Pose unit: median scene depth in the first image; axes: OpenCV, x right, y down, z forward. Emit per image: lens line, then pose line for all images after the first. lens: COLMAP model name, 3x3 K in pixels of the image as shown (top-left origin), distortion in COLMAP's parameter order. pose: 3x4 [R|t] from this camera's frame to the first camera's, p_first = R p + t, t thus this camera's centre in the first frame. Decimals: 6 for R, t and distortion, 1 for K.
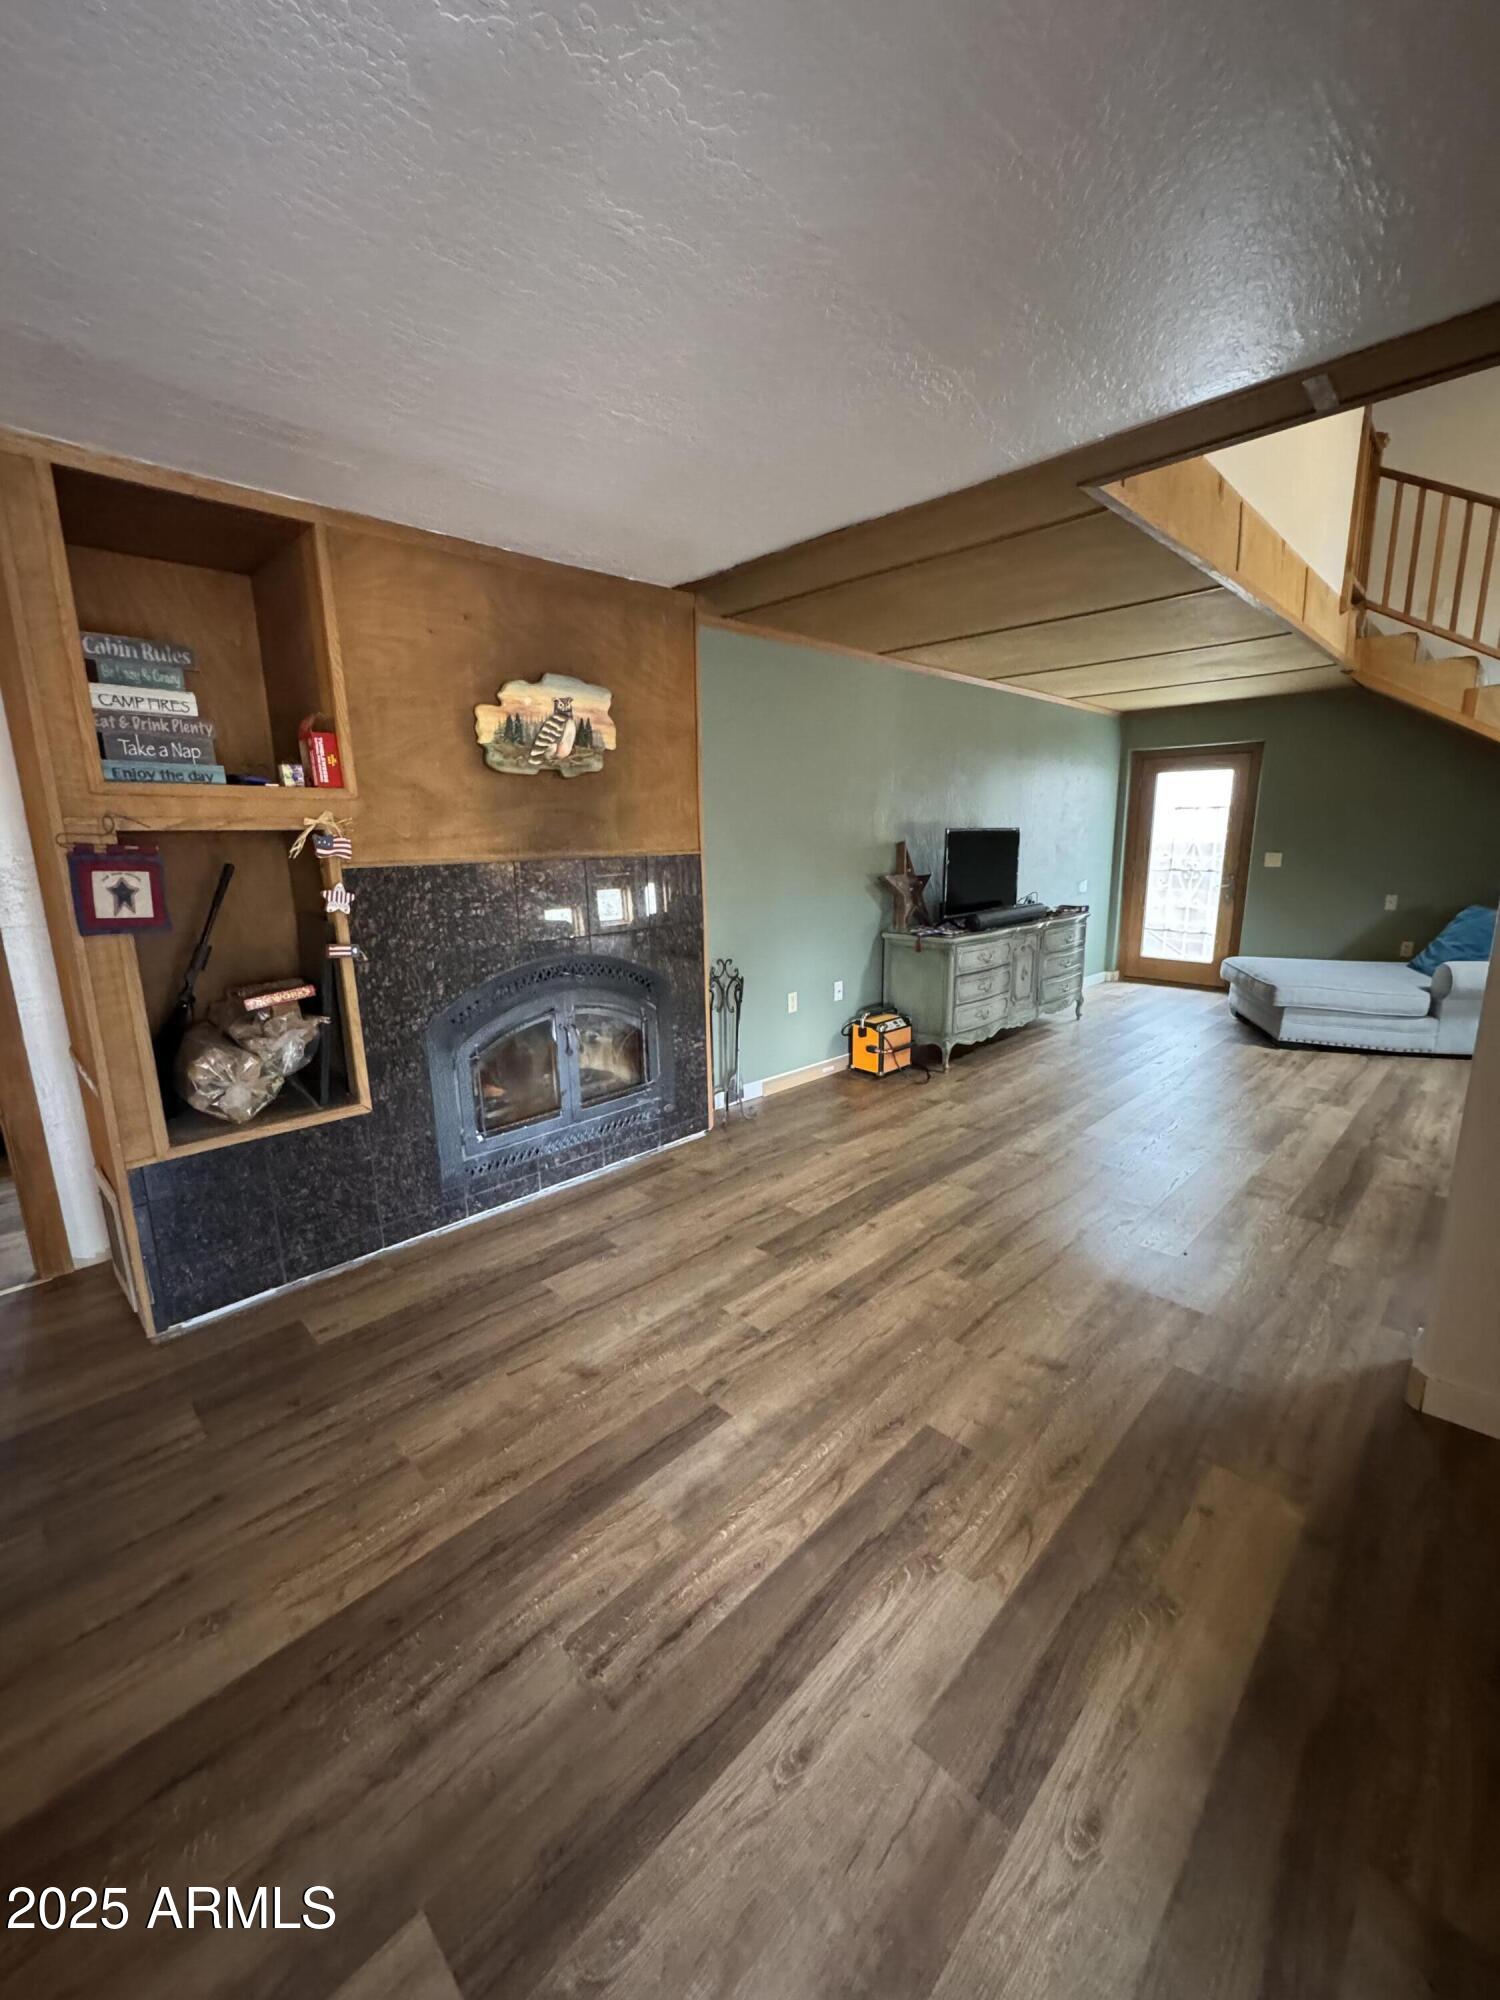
lens RADIAL K [[796.5, 0, 751.2], [0, 796.5, 997.8], [0, 0, 1]] dist [0.001041, 0.000131]
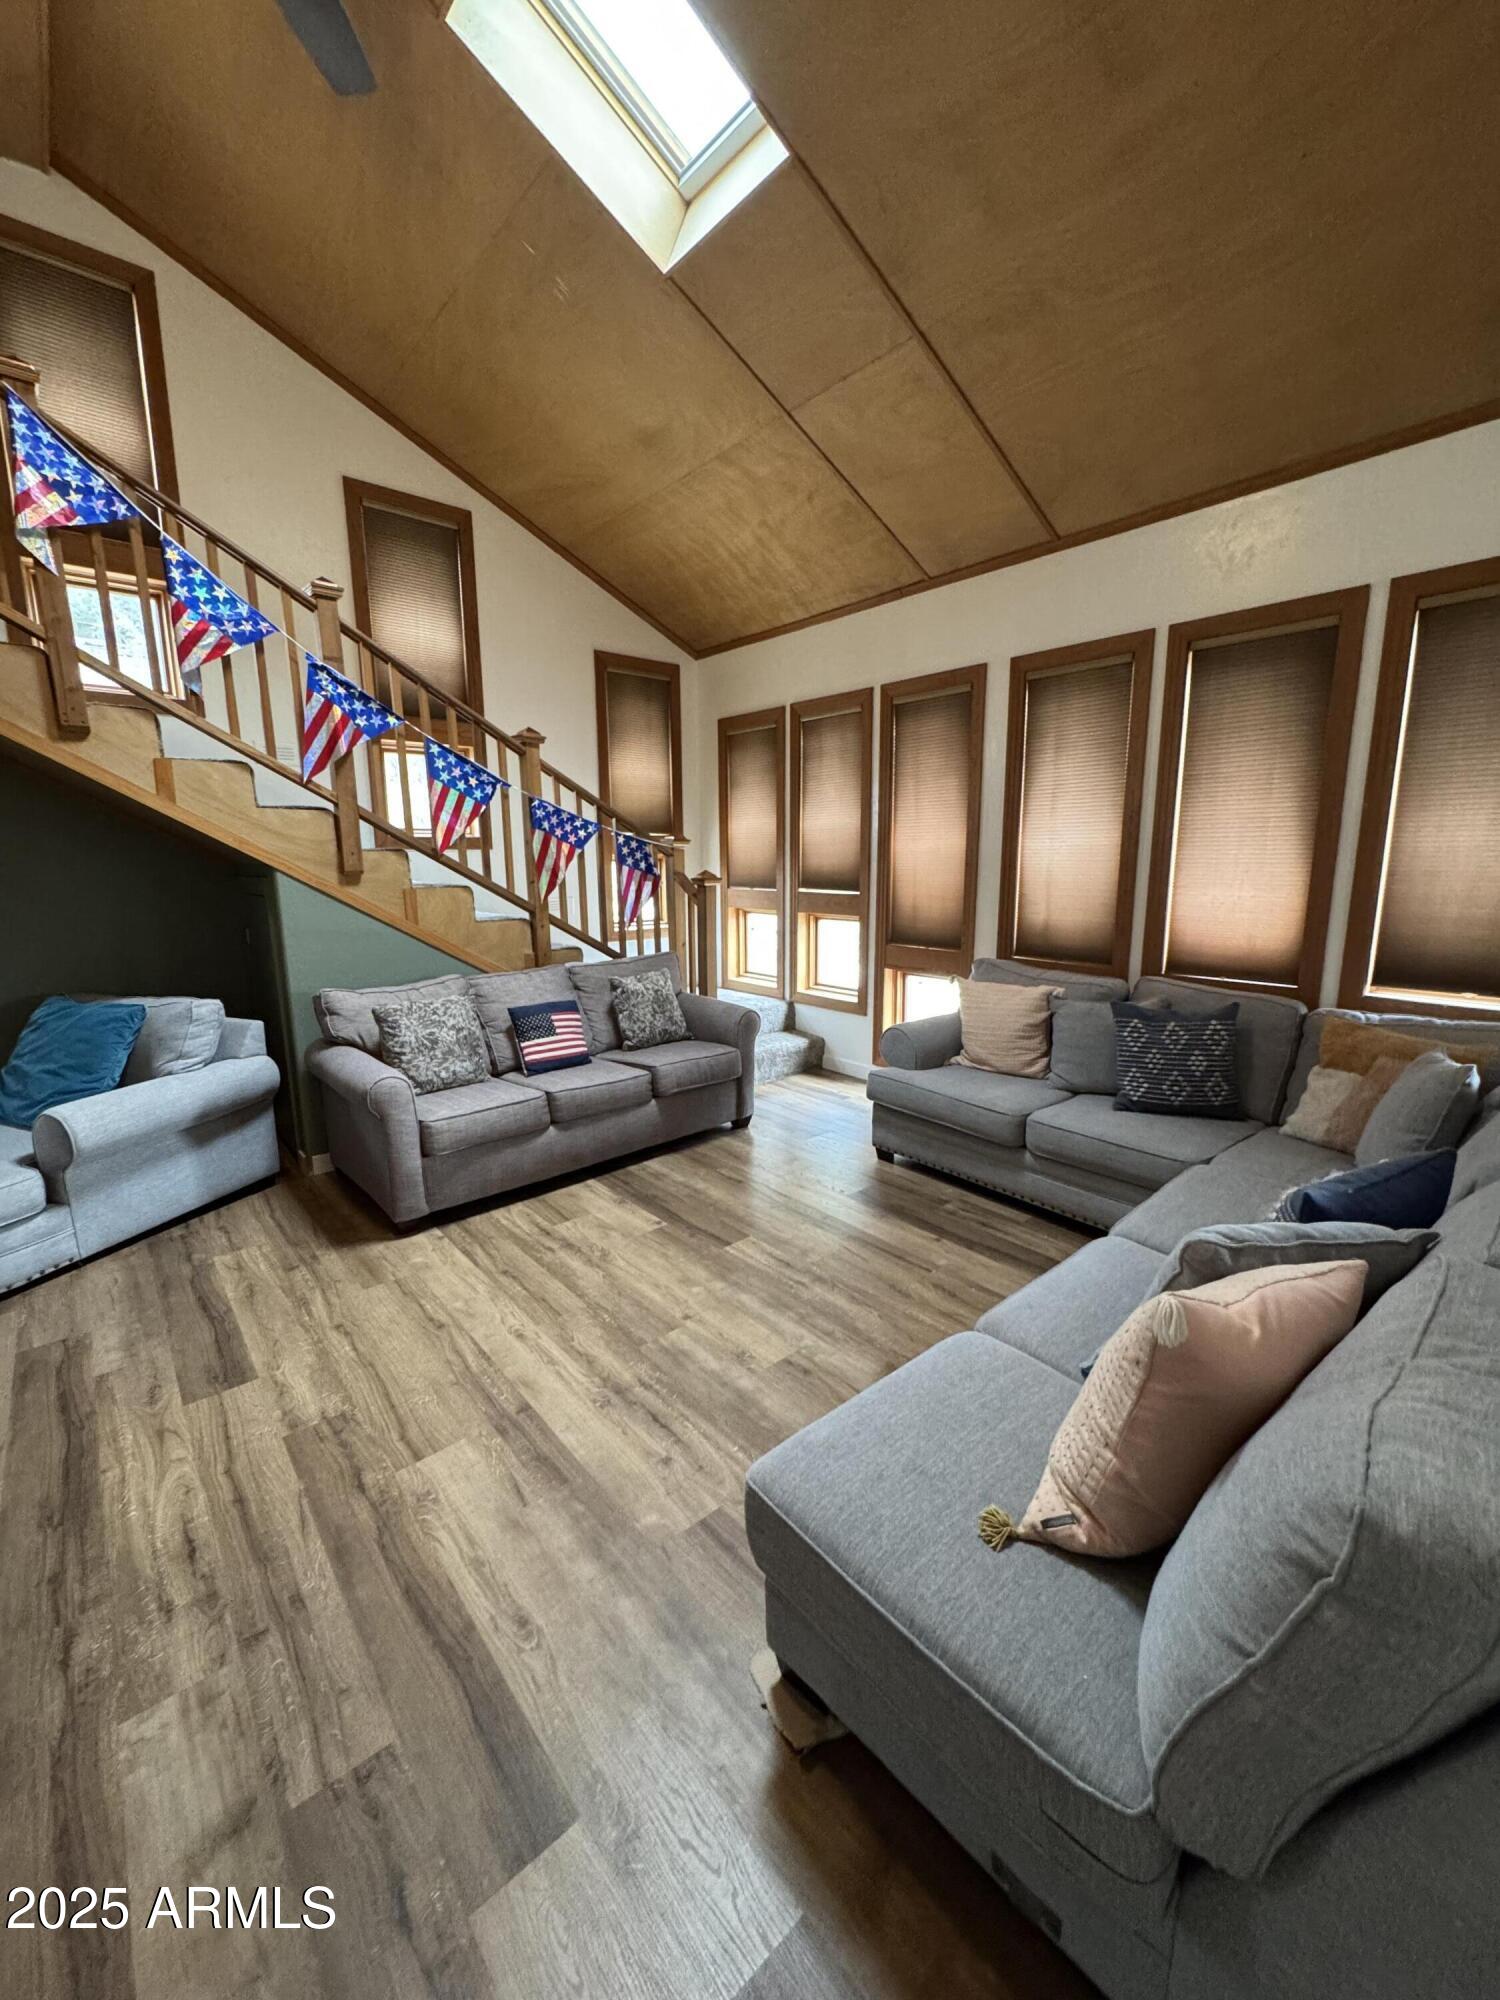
lens RADIAL K [[795.5, 0, 750.0], [0, 795.5, 1000.0], [0, 0, 1]] dist [-0.002209, 0.000299]
pose [[0.079348, -0.168120, 0.982568, 0.627116], [0.211675, 0.966039, 0.148198, -0.172329], [-0.974114, 0.196226, 0.112240, 0.737620]]
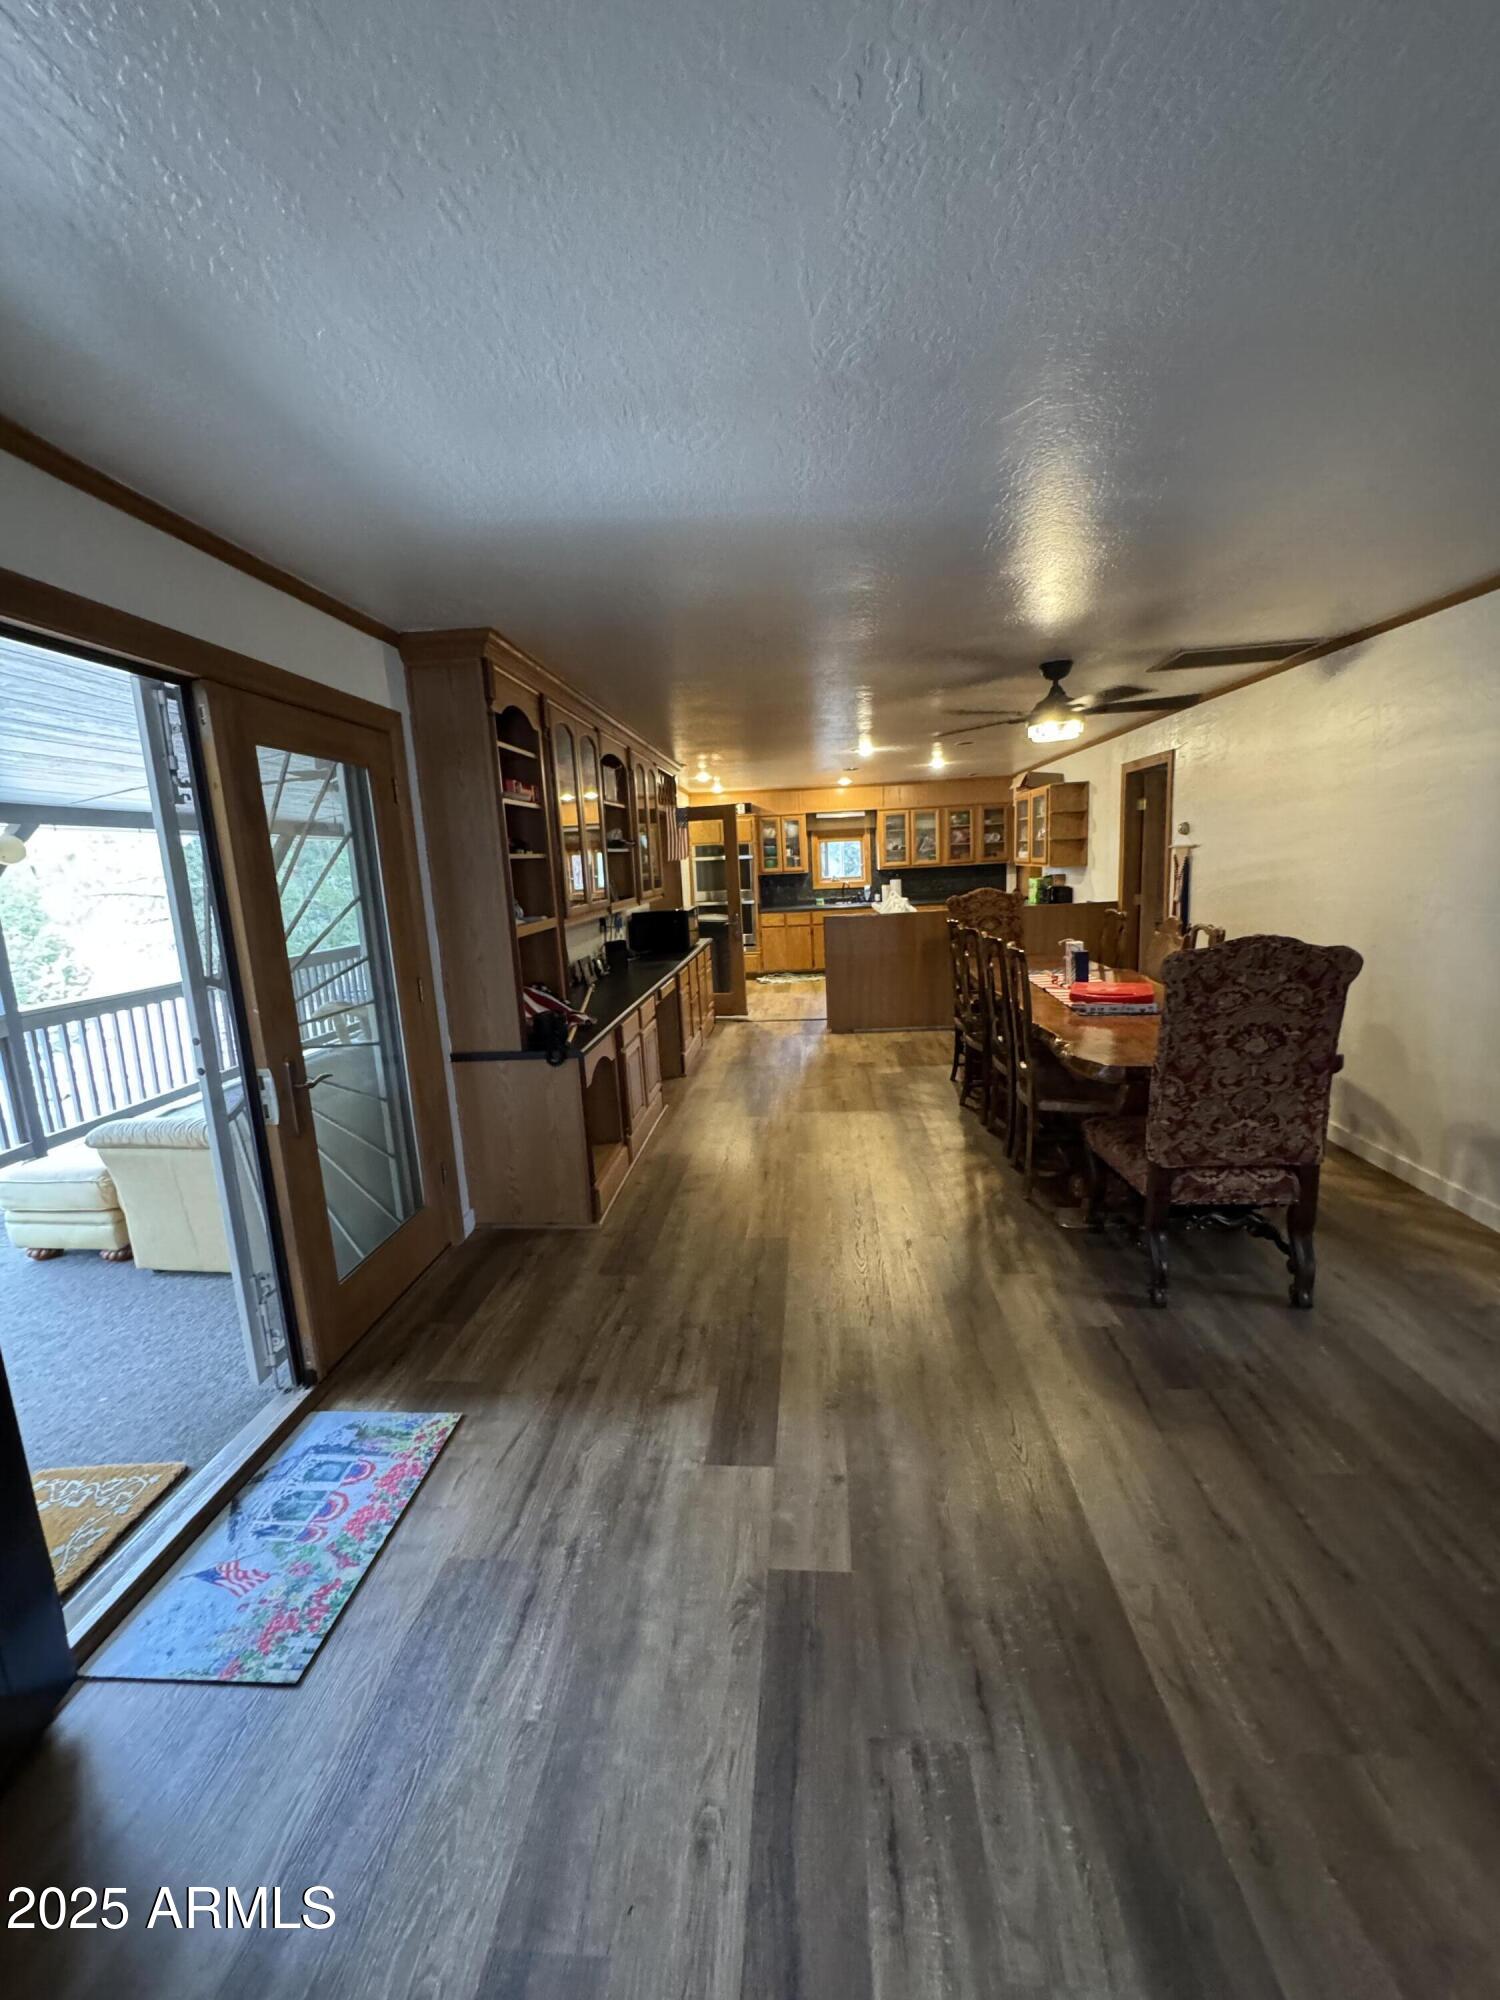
lens RADIAL K [[795.5, 0, 750.0], [0, 795.5, 1000.0], [0, 0, 1]] dist [-0.002209, 0.000299]
pose [[-0.762191, 0.167675, -0.625260, 0.206908], [-0.067005, 0.940251, 0.333824, -0.167568], [0.643875, 0.296333, -0.705416, 0.638886]]
